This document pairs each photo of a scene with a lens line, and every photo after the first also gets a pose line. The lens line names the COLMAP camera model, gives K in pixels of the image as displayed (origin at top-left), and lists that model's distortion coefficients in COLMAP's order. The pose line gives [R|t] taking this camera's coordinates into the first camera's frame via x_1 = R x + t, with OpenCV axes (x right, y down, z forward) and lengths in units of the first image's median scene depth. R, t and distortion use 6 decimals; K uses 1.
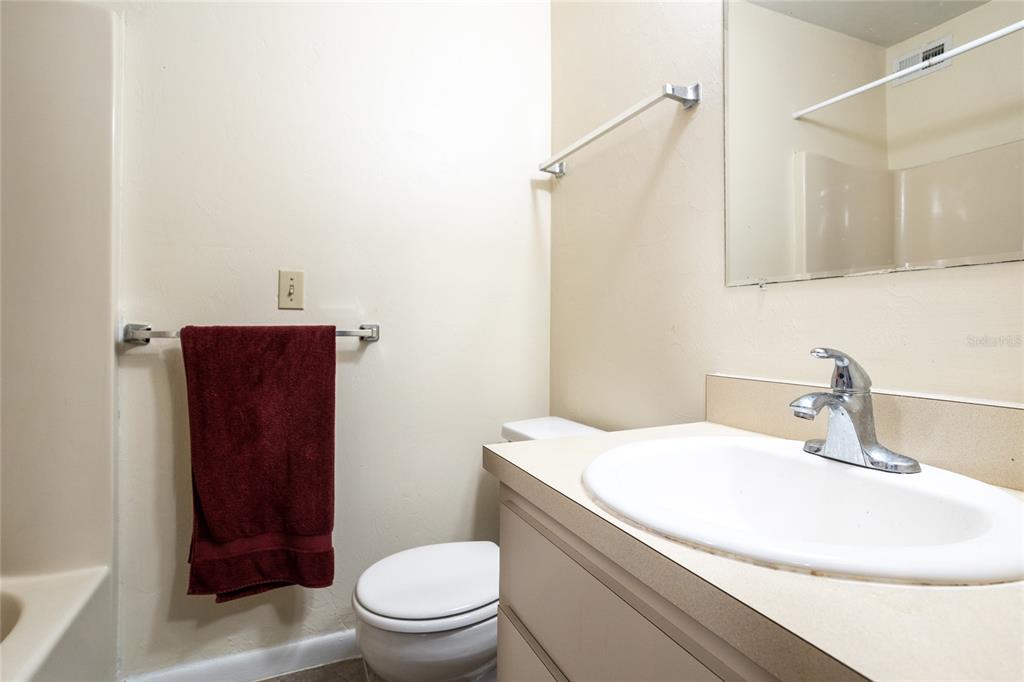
lens RADIAL K [[499.9, 0, 510.2], [0, 499.9, 331.7], [0, 0, 1]] dist [-0.024249, 0.000457]
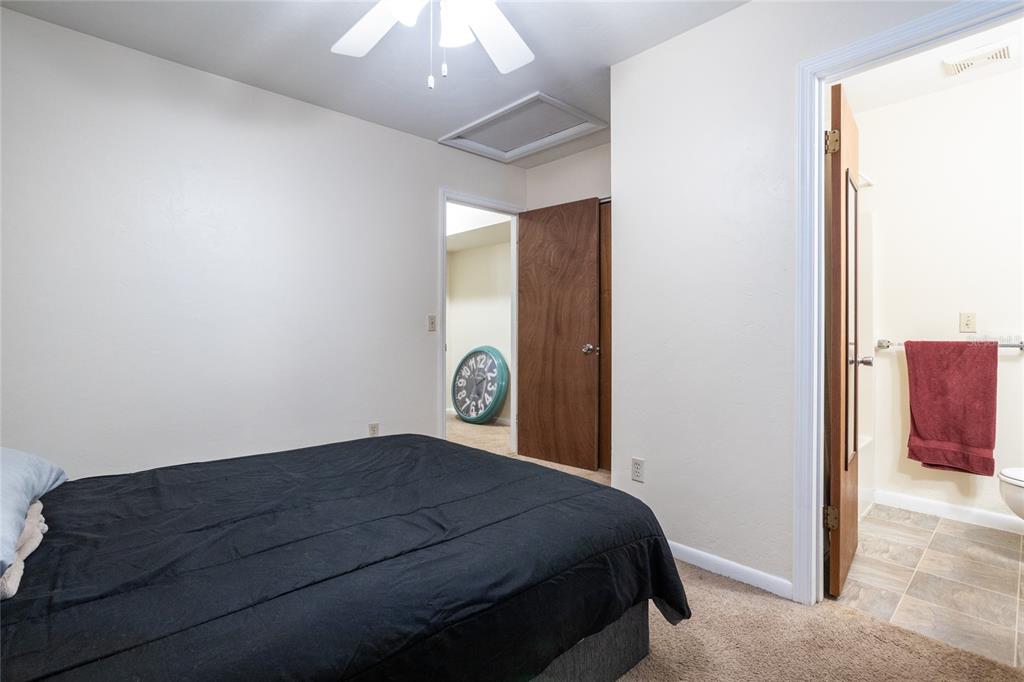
lens RADIAL K [[503.8, 0, 510.0], [0, 503.8, 333.1], [0, 0, 1]] dist [0.029911, 0.000681]
pose [[0.360869, -0.001372, -0.932615, 0.847945], [-0.009717, 0.999939, -0.005231, -0.016488], [0.932566, 0.010950, 0.360834, -1.489594]]
